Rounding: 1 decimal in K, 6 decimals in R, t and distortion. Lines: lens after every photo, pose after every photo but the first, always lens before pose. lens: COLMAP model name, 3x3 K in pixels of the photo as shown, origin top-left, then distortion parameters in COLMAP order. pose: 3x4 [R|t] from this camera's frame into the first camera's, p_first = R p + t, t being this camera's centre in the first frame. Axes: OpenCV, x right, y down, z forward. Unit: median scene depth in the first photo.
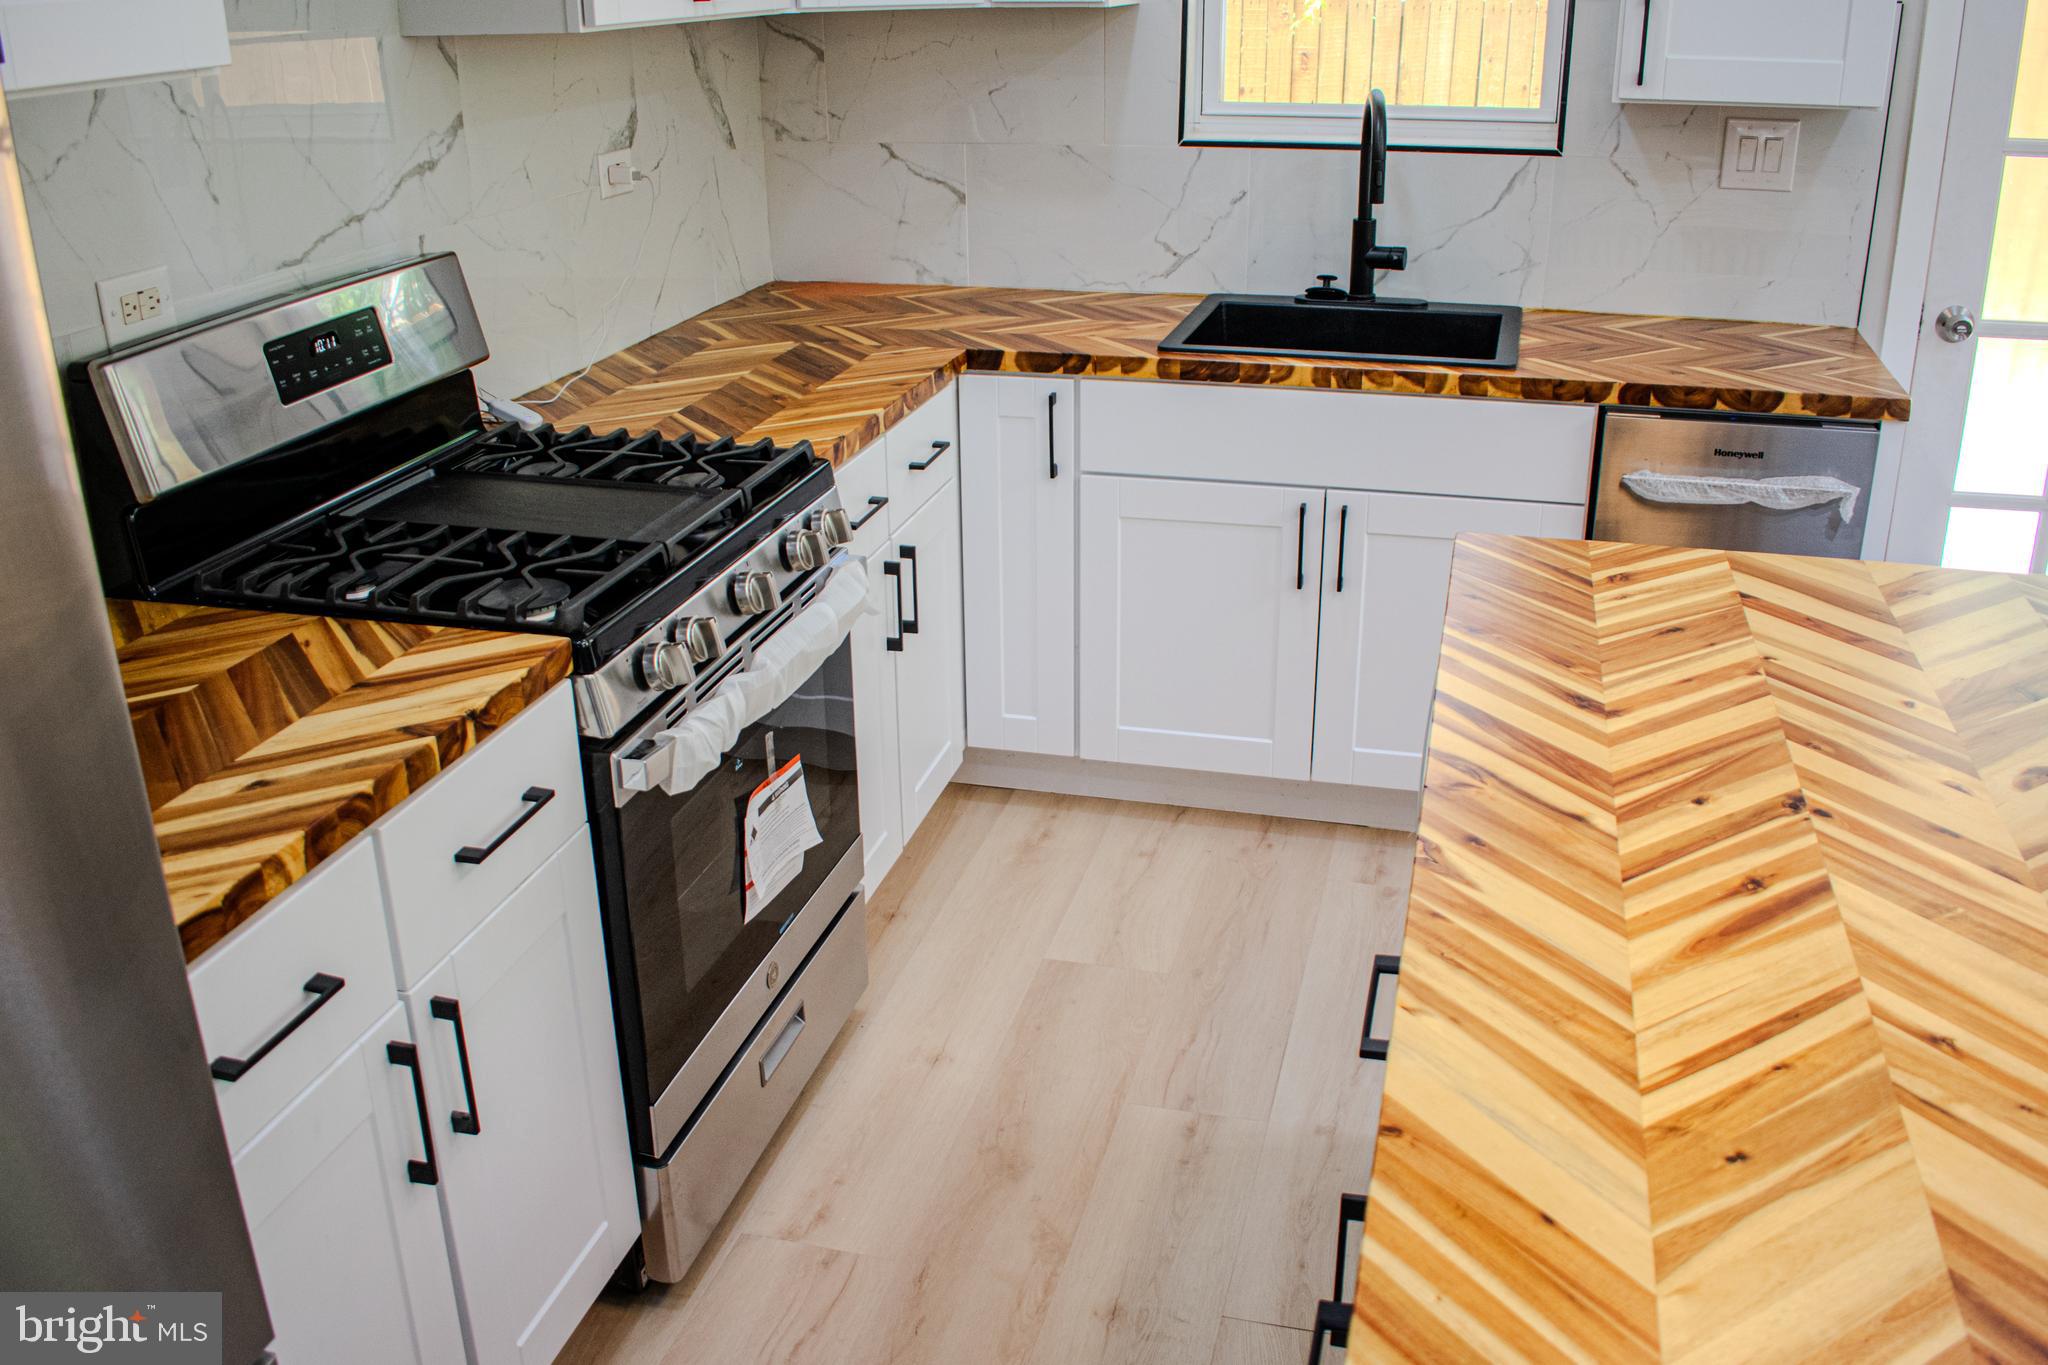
lens RADIAL K [[1820.3, 0, 1024.0], [0, 1820.3, 682.5], [0, 0, 1]] dist [-0.091759, -0.002934]
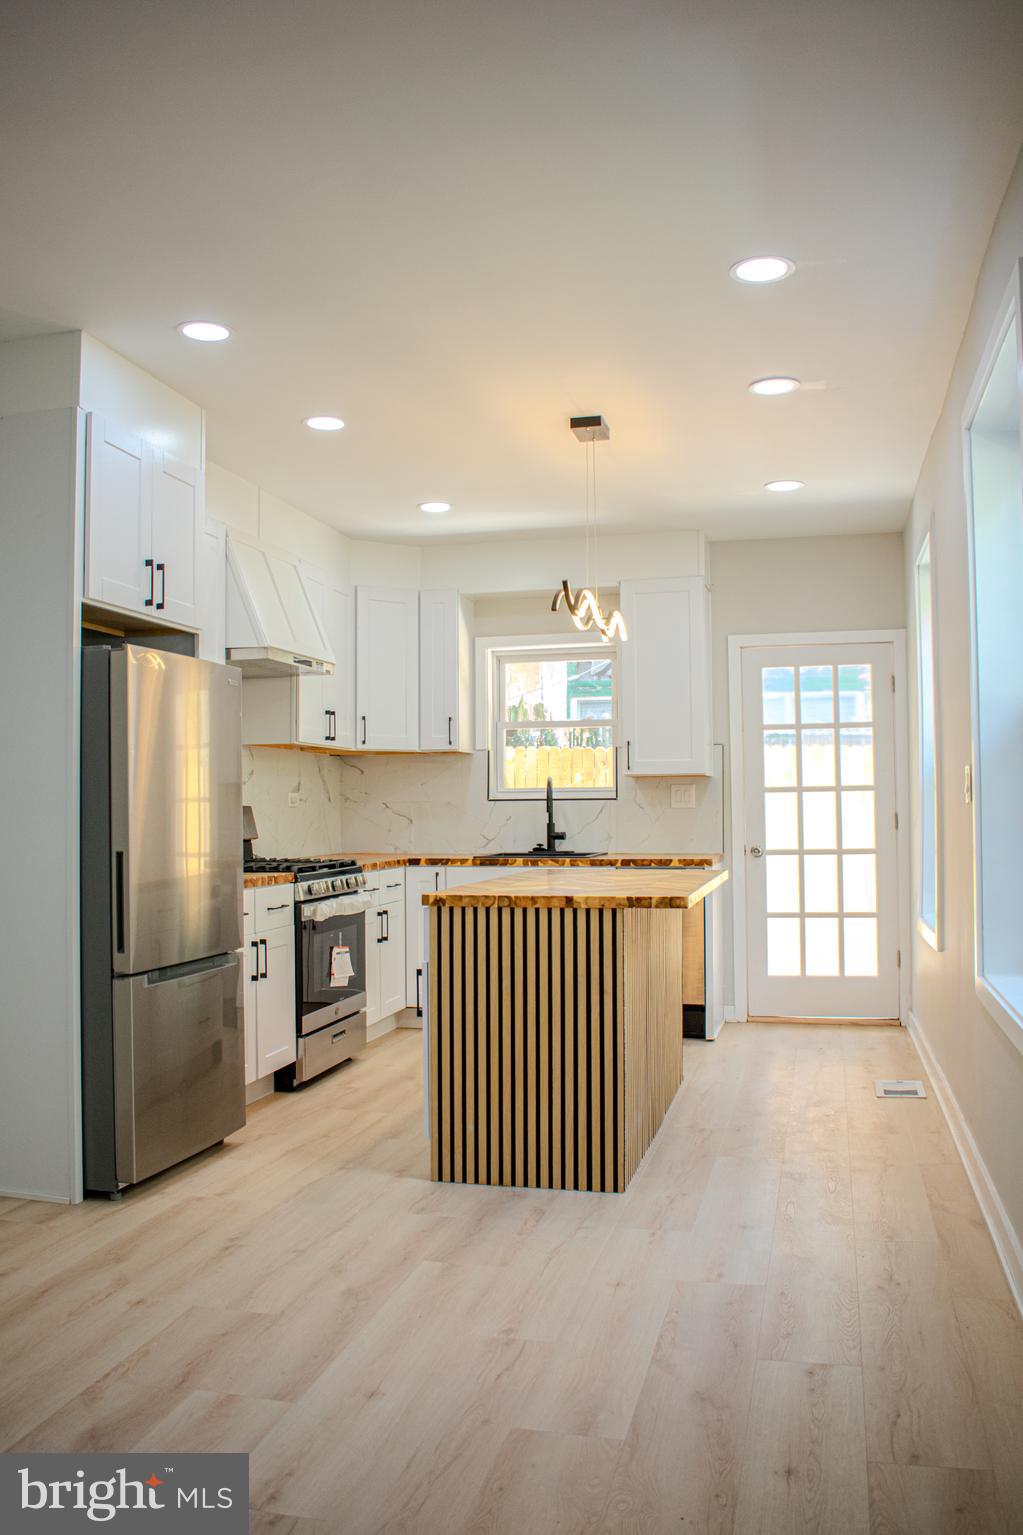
lens RADIAL K [[1268.7, 0, 511.5], [0, 1268.7, 767.5], [0, 0, 1]] dist [-0.089091, -0.003311]
pose [[0.999888, 0.003511, 0.014529, 0.113486], [0.002703, 0.913508, -0.406811, 0.560508], [-0.014700, 0.406805, 0.913397, -1.016001]]
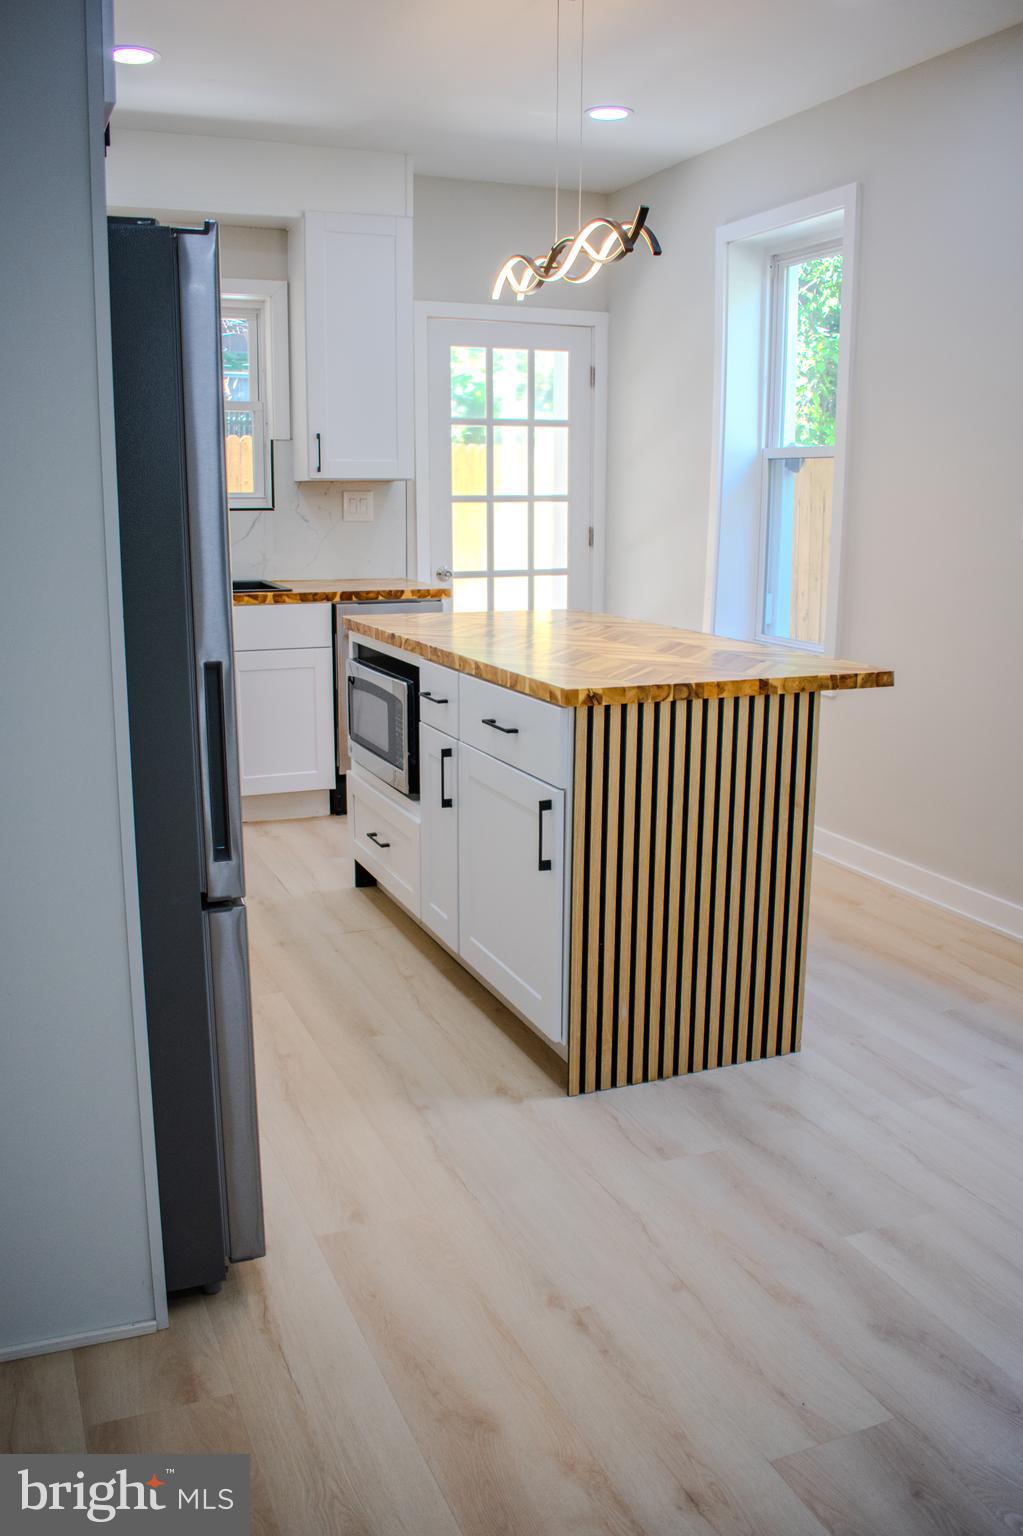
lens RADIAL K [[1297.3, 0, 511.5], [0, 1297.3, 768.0], [0, 0, 1]] dist [-0.091471, 0.004897]
pose [[0.793210, -0.112758, 0.598417, -0.519971], [0.216183, 0.970838, -0.103622, 0.276628], [-0.569282, 0.211562, 0.794455, -0.413290]]
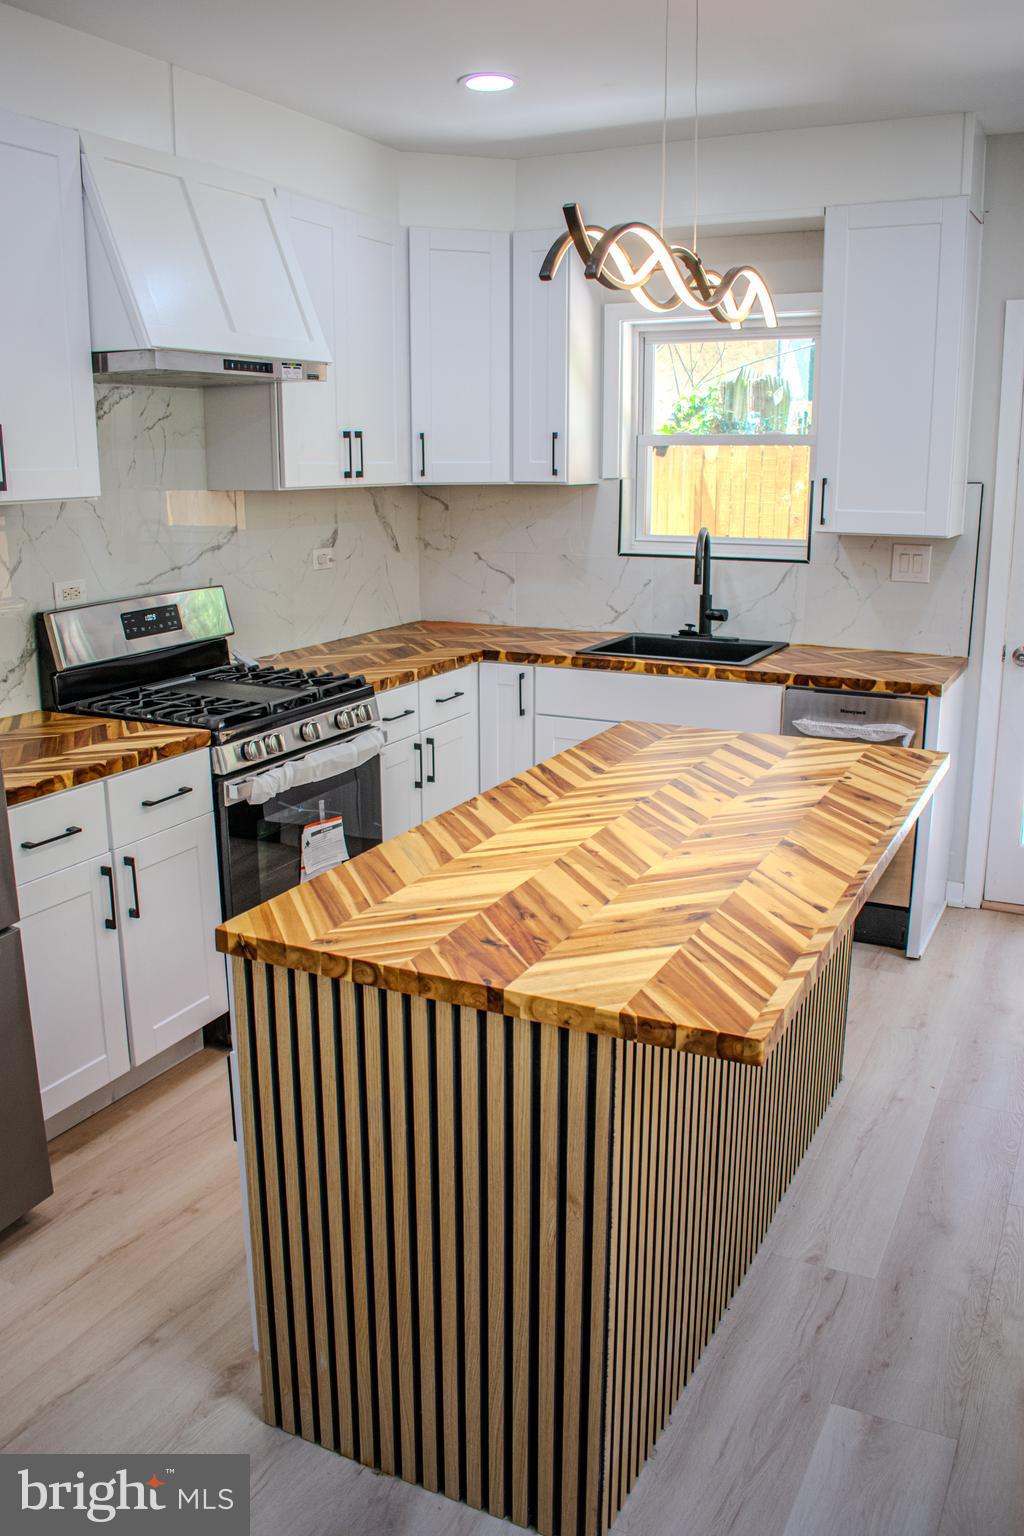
lens RADIAL K [[1242.6, 0, 512.0], [0, 1242.6, 768.0], [0, 0, 1]] dist [-0.089821, 0.011726]
pose [[0.978585, 0.057692, -0.197592, 0.300704], [-0.084611, 0.987815, -0.130622, 0.131397], [0.187648, 0.144543, 0.971543, -0.331171]]
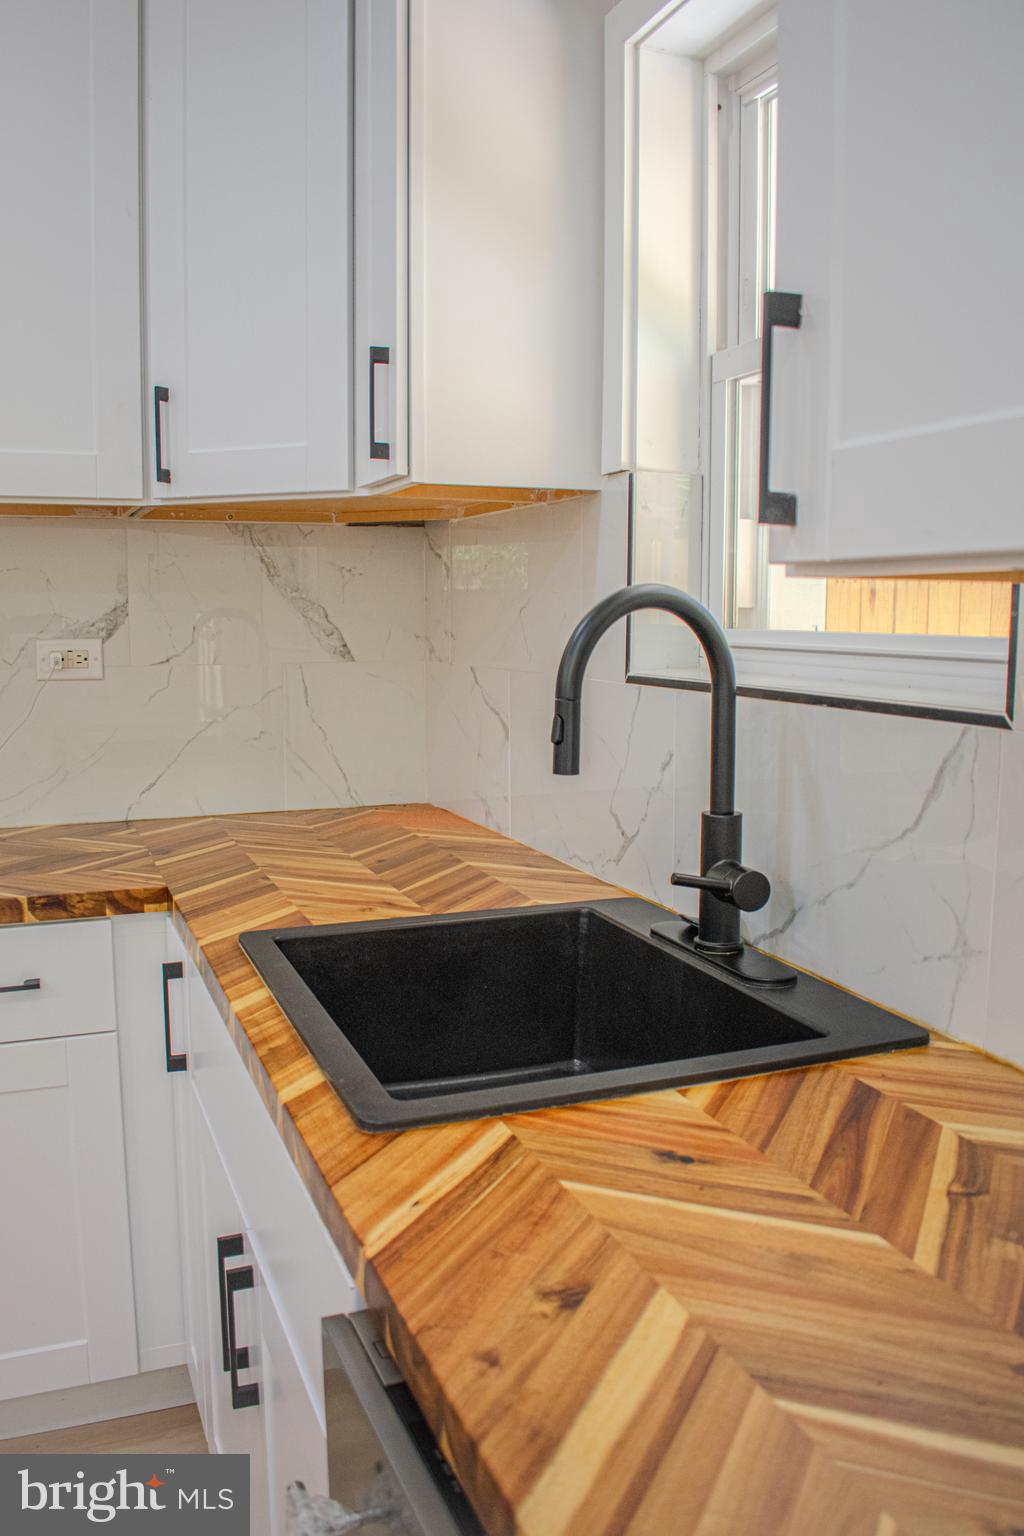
lens RADIAL K [[1242.6, 0, 512.0], [0, 1242.6, 768.0], [0, 0, 1]] dist [-0.089821, 0.011726]
pose [[0.597952, 0.111798, -0.793697, 0.538586], [-0.309512, 0.945625, -0.099981, -0.245537], [0.739362, 0.305443, 0.600041, 0.827801]]
